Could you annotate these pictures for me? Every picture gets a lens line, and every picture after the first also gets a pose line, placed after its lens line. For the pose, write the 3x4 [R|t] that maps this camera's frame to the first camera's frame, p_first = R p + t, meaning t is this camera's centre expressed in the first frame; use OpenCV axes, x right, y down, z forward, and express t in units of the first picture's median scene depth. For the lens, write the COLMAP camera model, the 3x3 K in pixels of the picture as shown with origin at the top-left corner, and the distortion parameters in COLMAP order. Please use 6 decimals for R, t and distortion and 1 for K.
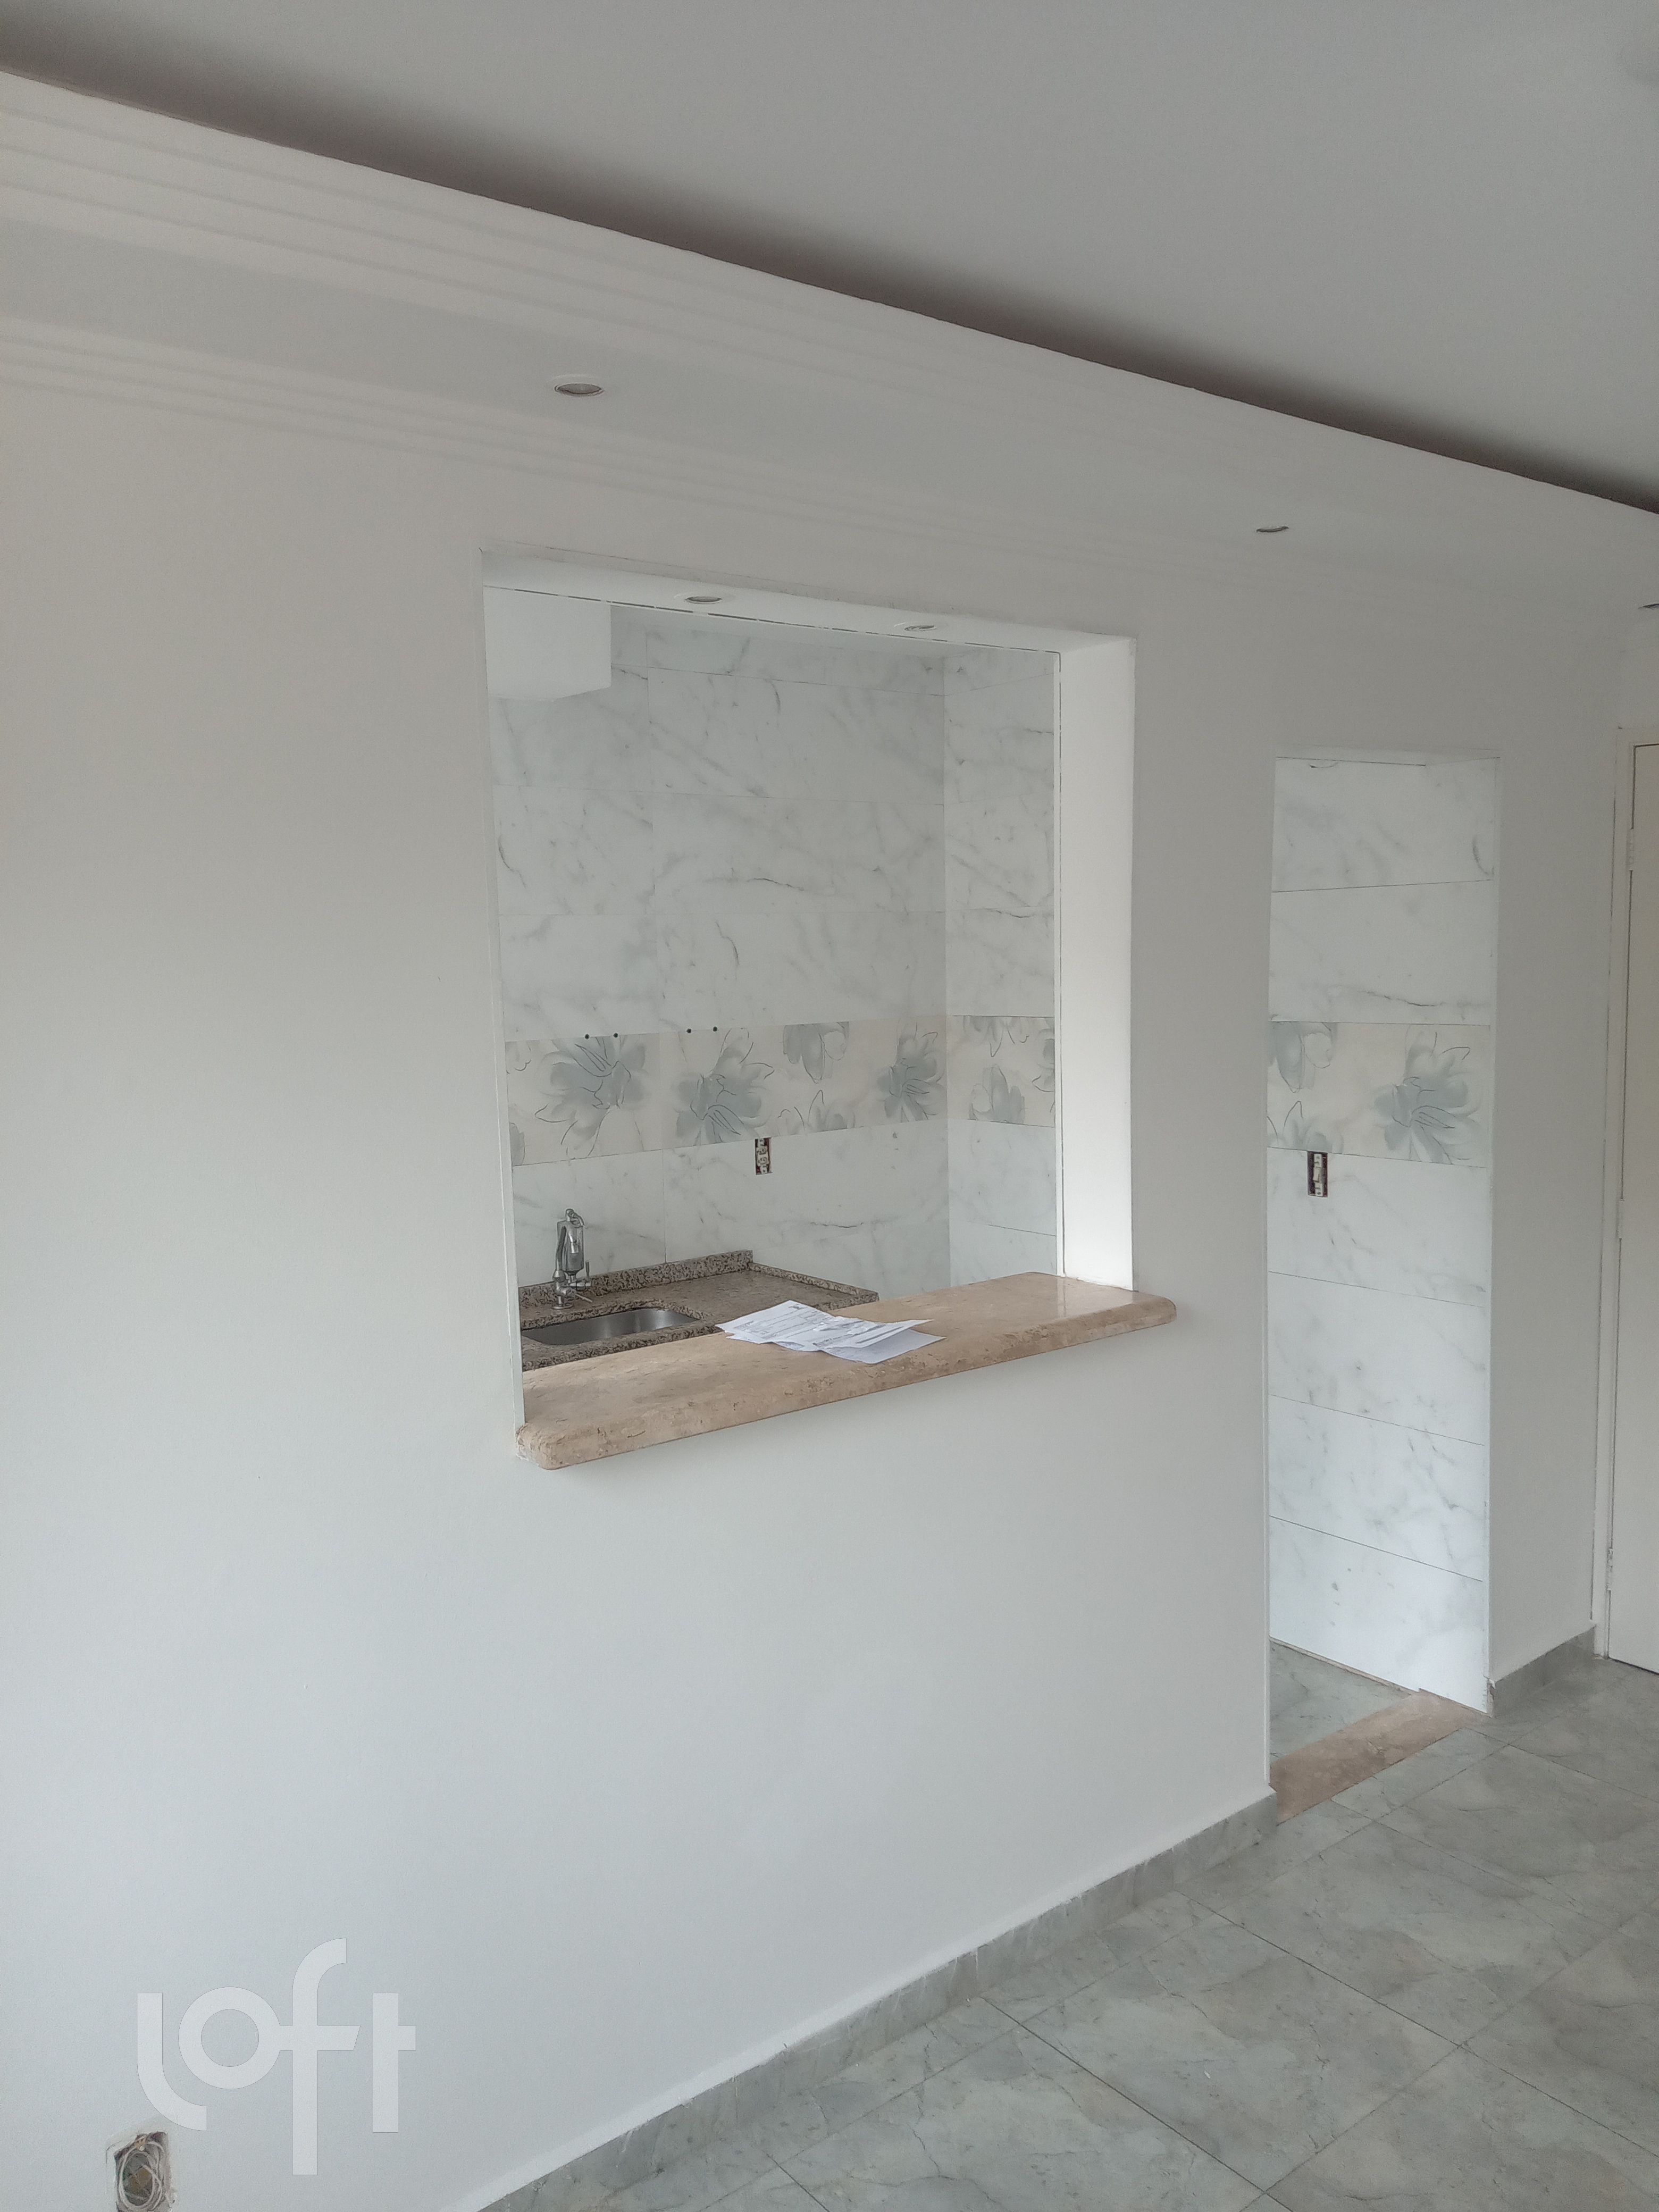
lens RADIAL K [[1648.9, 0, 829.5], [0, 1648.9, 1106.0], [0, 0, 1]] dist [0.006744, -0.040610]
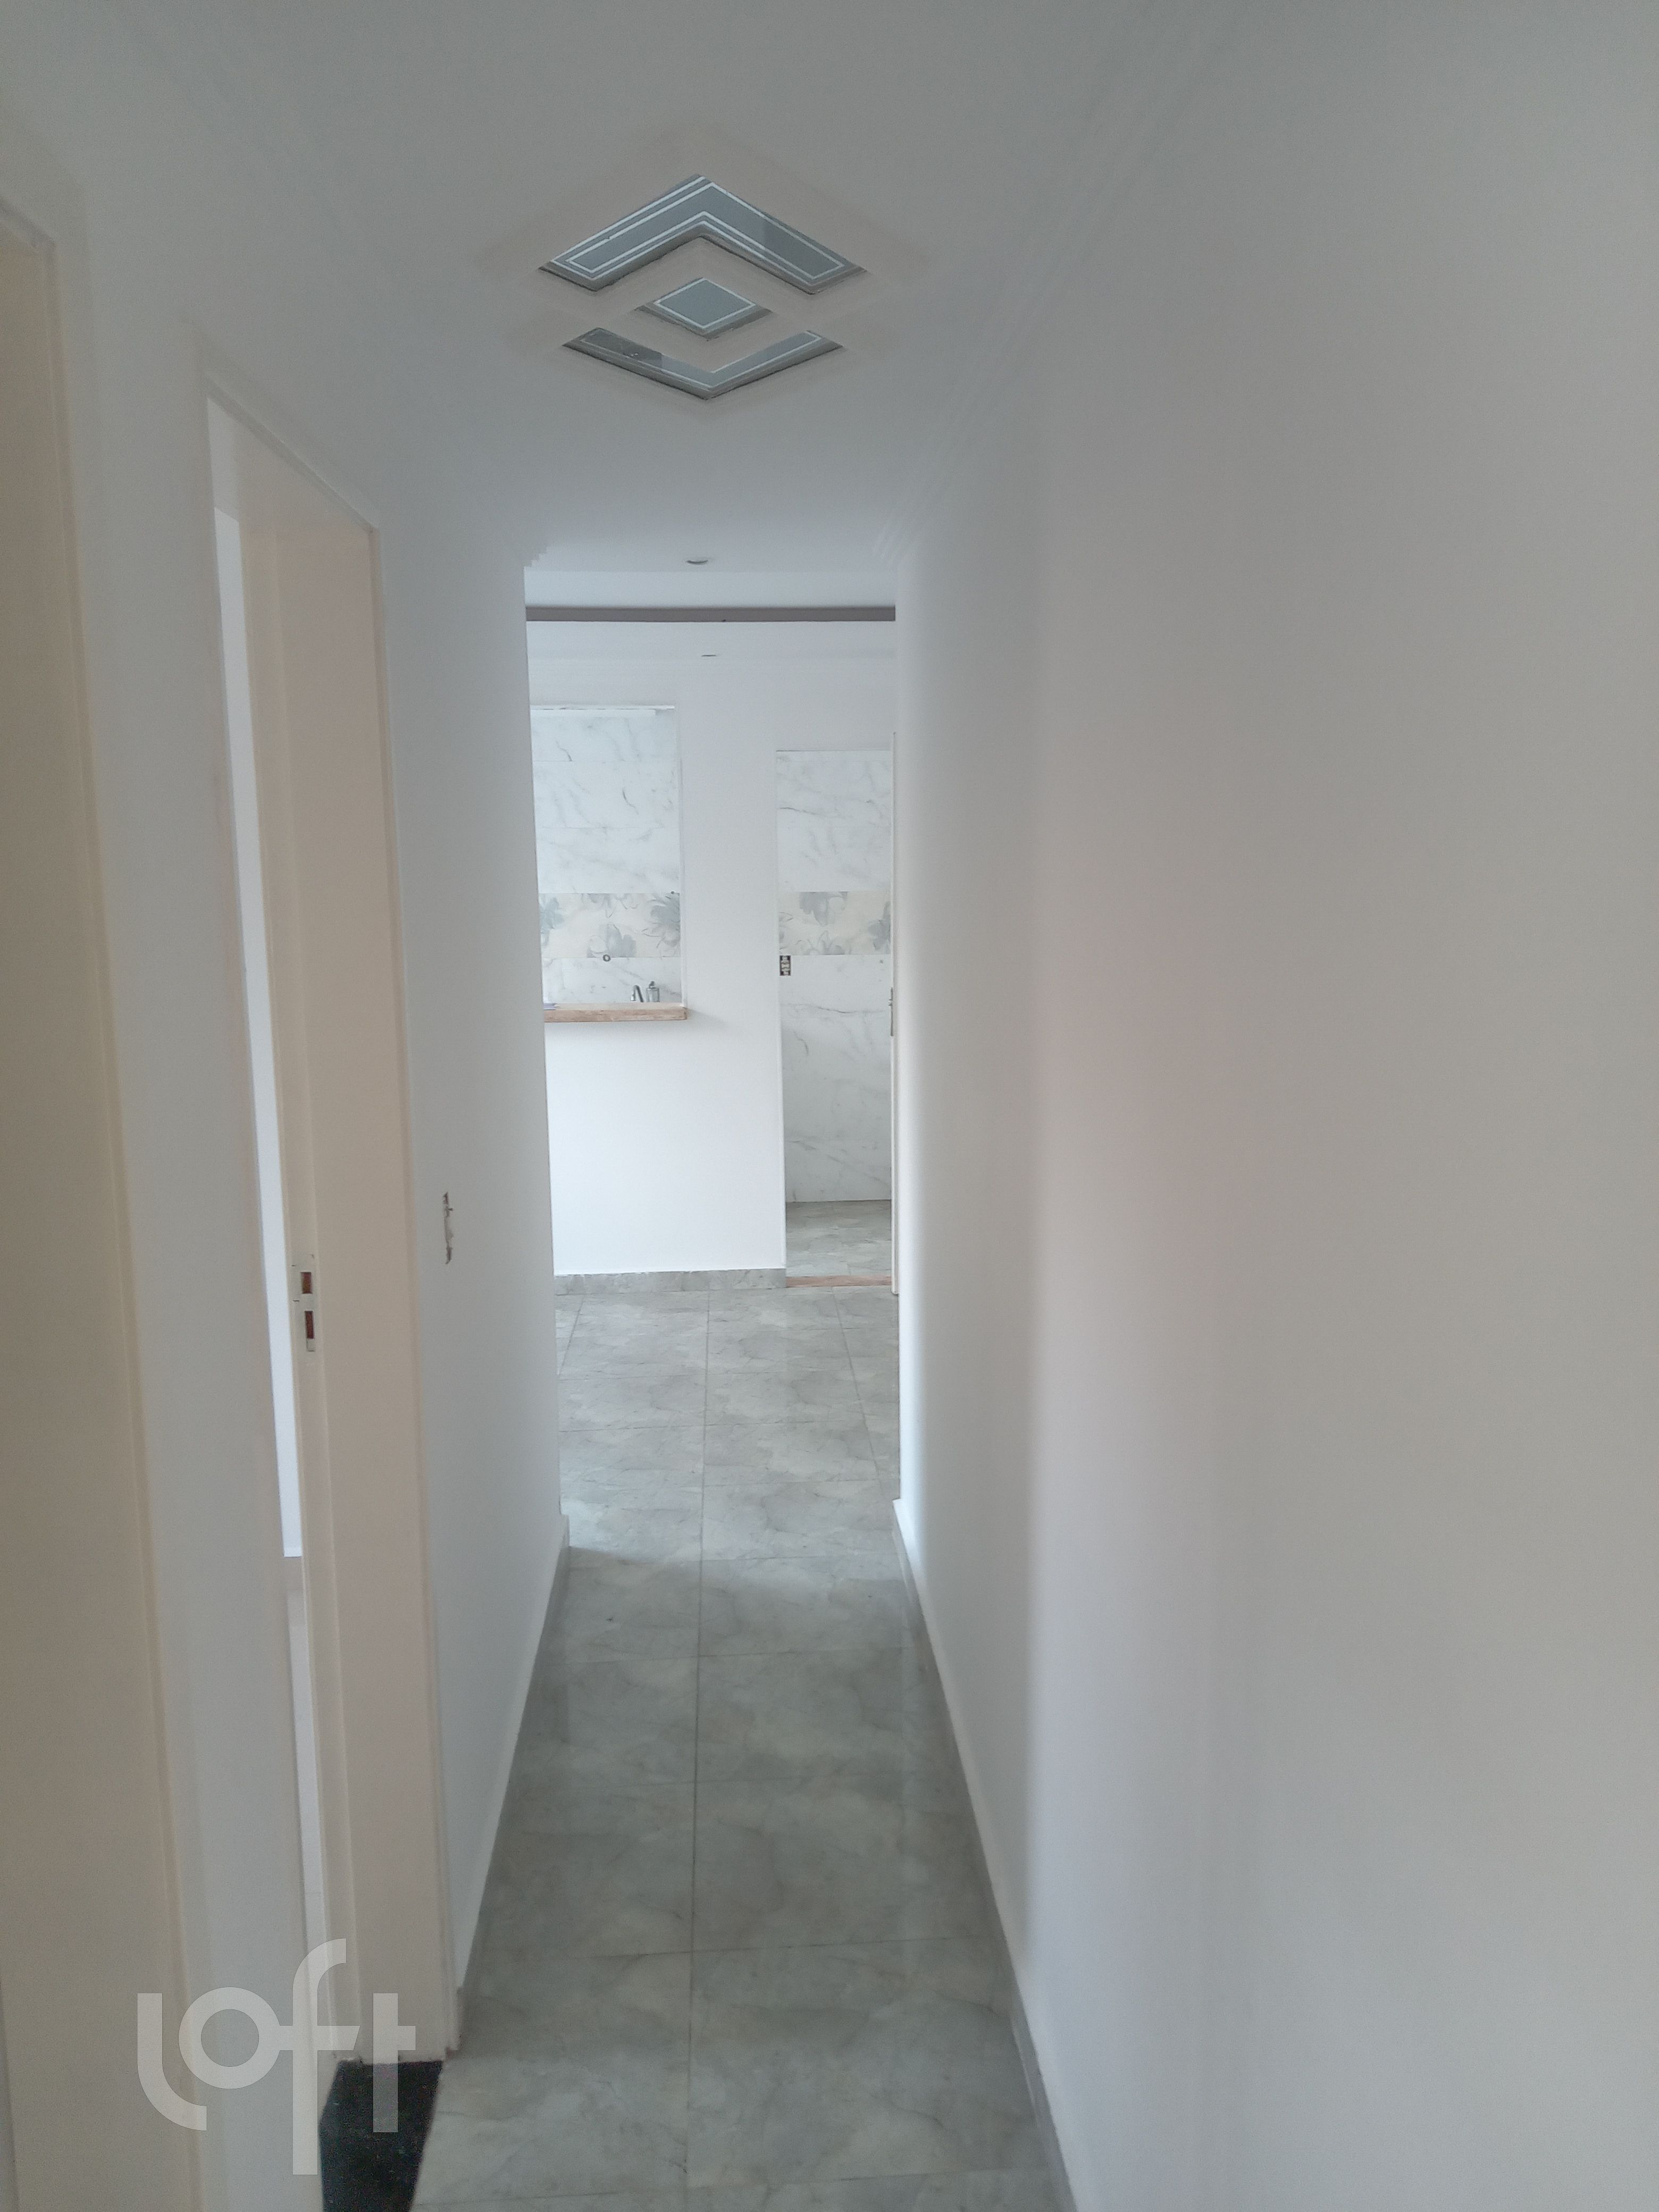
lens RADIAL K [[1688.2, 0, 842.1], [0, 1688.2, 1115.9], [0, 0, 1]] dist [0.139983, -0.299004]
pose [[0.832680, 0.102929, -0.544104, 1.305288], [-0.065821, 0.994005, 0.087306, 0.036133], [0.549828, -0.036885, 0.834463, -0.634153]]
